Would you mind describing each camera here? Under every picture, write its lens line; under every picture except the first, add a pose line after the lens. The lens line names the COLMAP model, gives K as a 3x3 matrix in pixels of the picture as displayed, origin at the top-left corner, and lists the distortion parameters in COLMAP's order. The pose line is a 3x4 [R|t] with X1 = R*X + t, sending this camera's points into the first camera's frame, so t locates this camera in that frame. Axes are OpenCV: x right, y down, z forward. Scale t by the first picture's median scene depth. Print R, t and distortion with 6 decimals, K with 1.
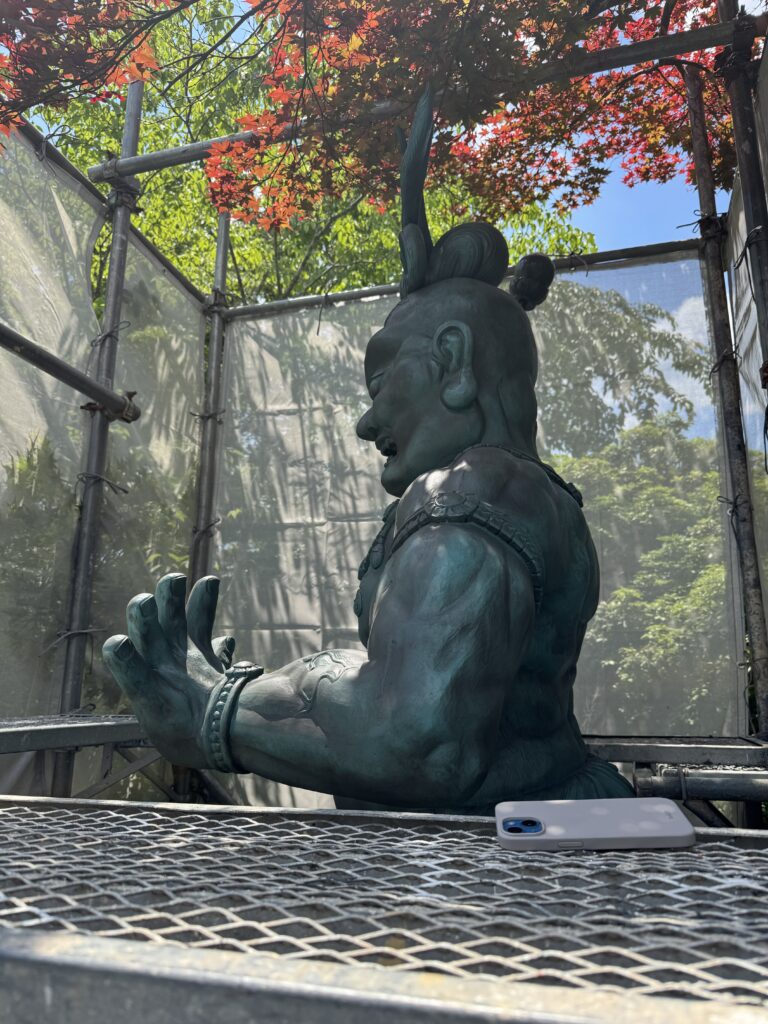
lens RADIAL K [[728.6, 0, 379.2], [0, 728.6, 512.6], [0, 0, 1]] dist [0.009088, -0.012995]
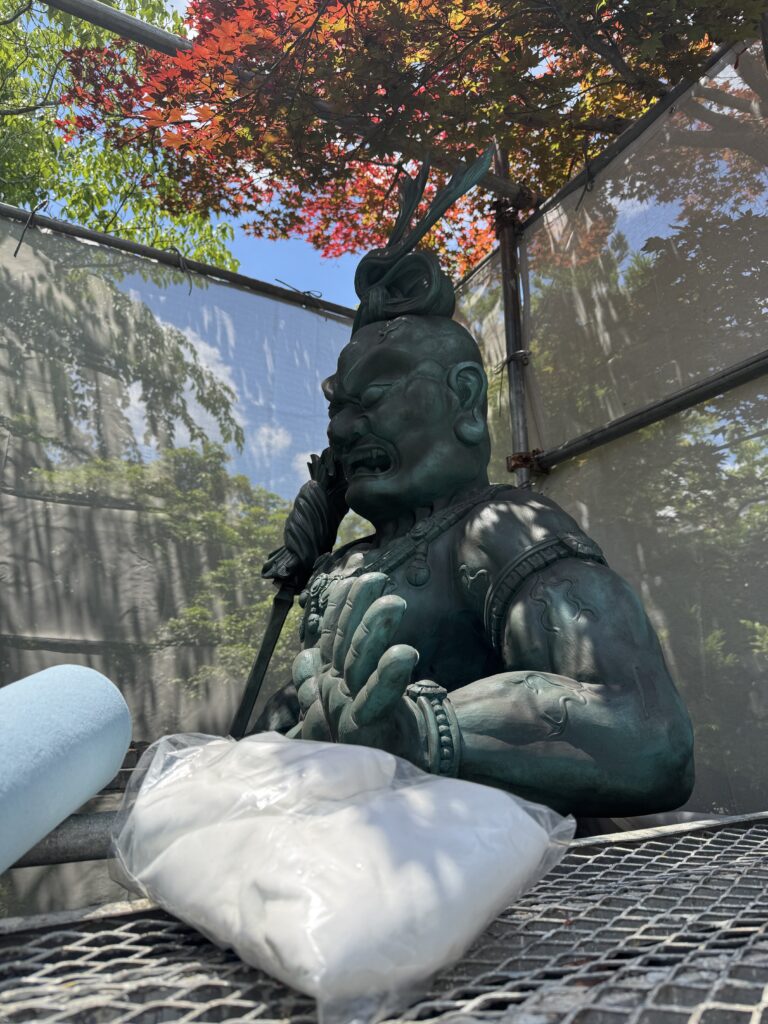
lens RADIAL K [[728.6, 0, 386.7], [0, 728.6, 508.3], [0, 0, 1]] dist [0.009088, -0.012995]
pose [[0.694189, 0.186015, 0.695342, -0.255499], [-0.165812, 0.981376, -0.096996, 0.027987], [-0.700435, -0.047962, 0.712103, 0.123242]]
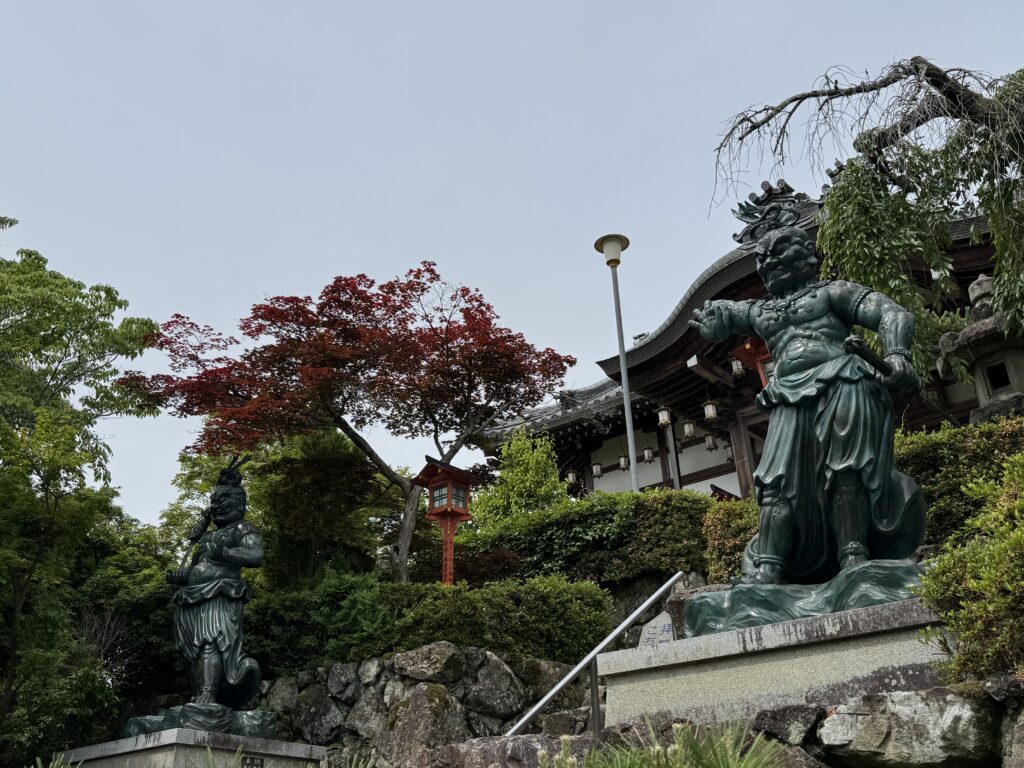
lens RADIAL K [[935.8, 0, 512.7], [0, 935.8, 381.1], [0, 0, 1]] dist [0.018464, 0.000000]
pose [[0.418640, 0.383009, 0.823435, -1.803207], [-0.184227, 0.923679, -0.335974, 0.325527], [-0.889270, -0.011047, 0.457249, -1.371040]]
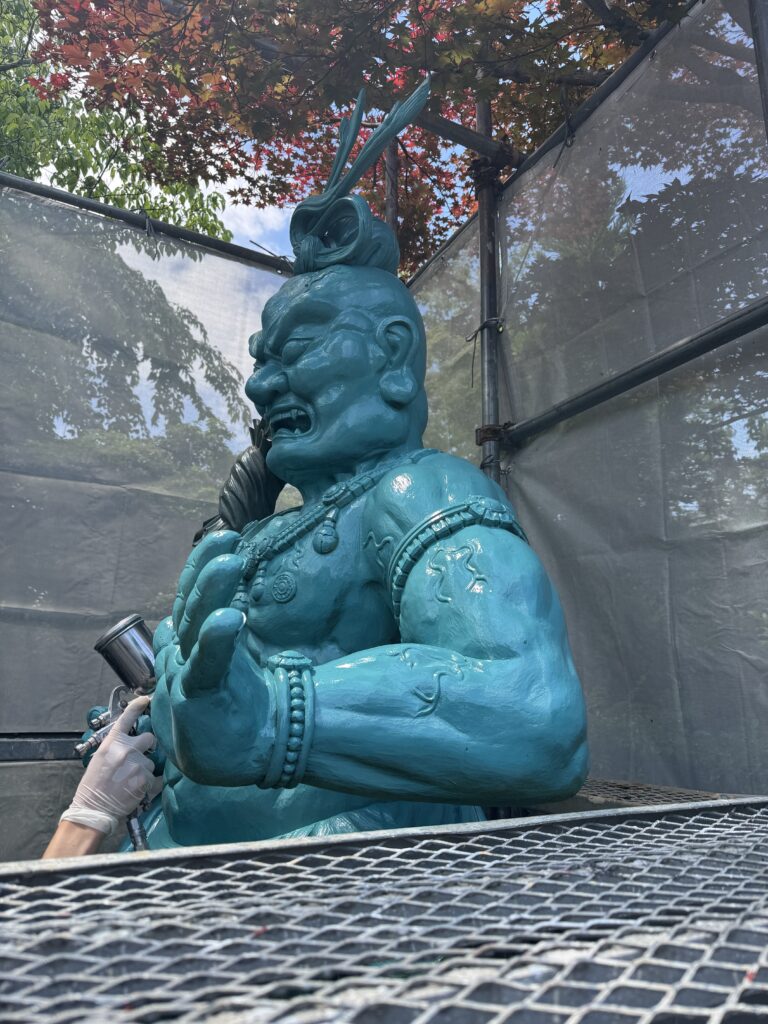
lens RADIAL K [[728.6, 0, 386.6], [0, 728.6, 516.0], [0, 0, 1]] dist [0.009088, -0.012995]
pose [[0.712465, 0.175907, 0.679302, -0.202031], [-0.183638, 0.981072, -0.061448, 0.026668], [-0.677253, -0.080966, 0.731282, 0.106013]]
